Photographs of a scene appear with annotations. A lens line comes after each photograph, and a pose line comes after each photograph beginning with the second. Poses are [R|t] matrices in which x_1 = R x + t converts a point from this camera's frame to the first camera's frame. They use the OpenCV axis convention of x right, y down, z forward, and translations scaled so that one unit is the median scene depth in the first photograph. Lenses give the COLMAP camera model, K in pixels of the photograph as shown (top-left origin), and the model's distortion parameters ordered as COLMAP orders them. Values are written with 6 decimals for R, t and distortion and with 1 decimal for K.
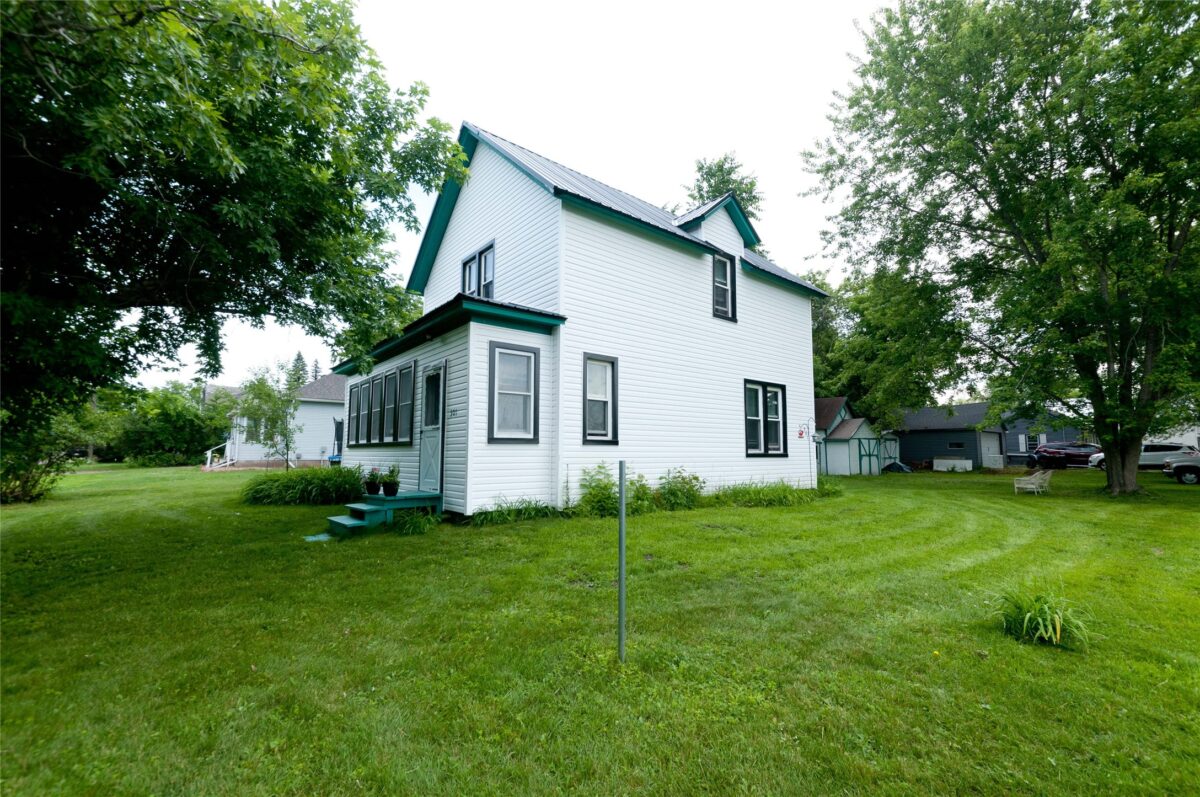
lens RADIAL K [[487.5, 0, 584.1], [0, 487.5, 401.8], [0, 0, 1]] dist [0.017512, -0.000032]
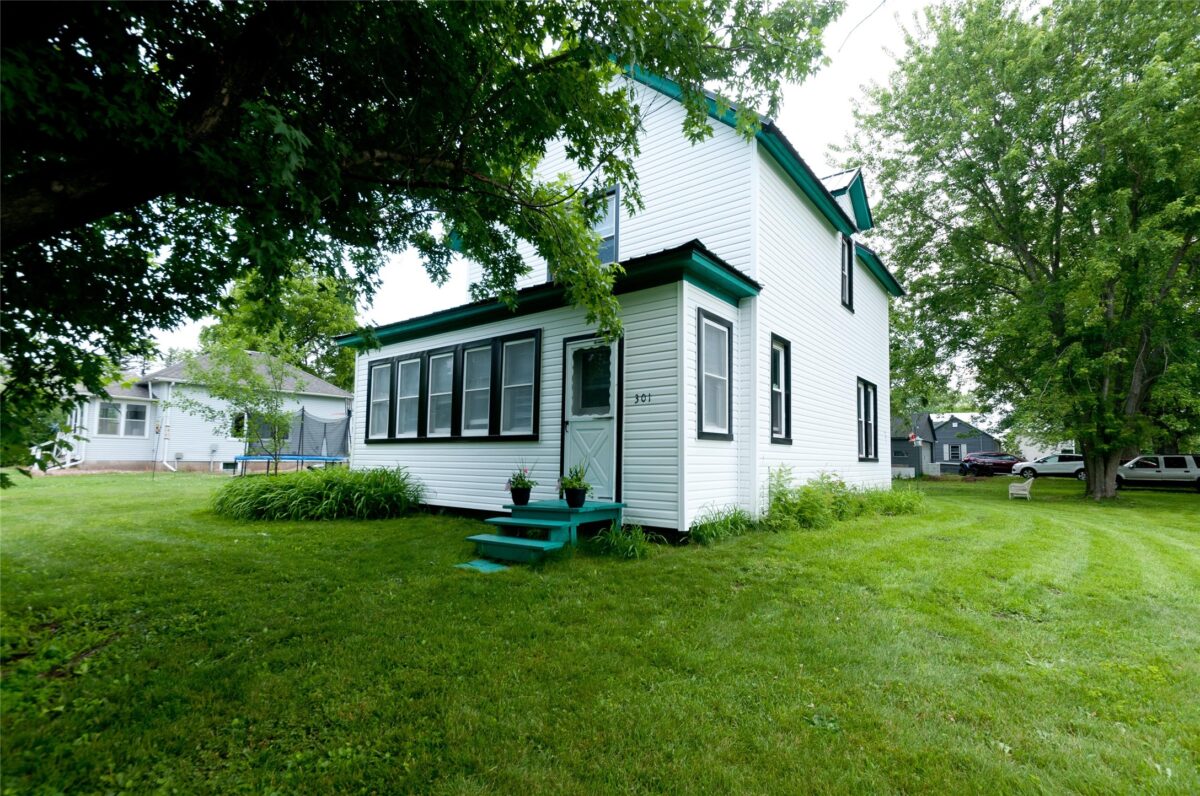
lens RADIAL K [[530.1, 0, 598.7], [0, 530.1, 412.0], [0, 0, 1]] dist [0.016809, -0.006257]
pose [[0.974081, 0.031896, 0.223937, -0.447633], [-0.035760, 0.999273, 0.013220, 0.030542], [-0.223353, -0.020885, 0.974514, 0.173886]]
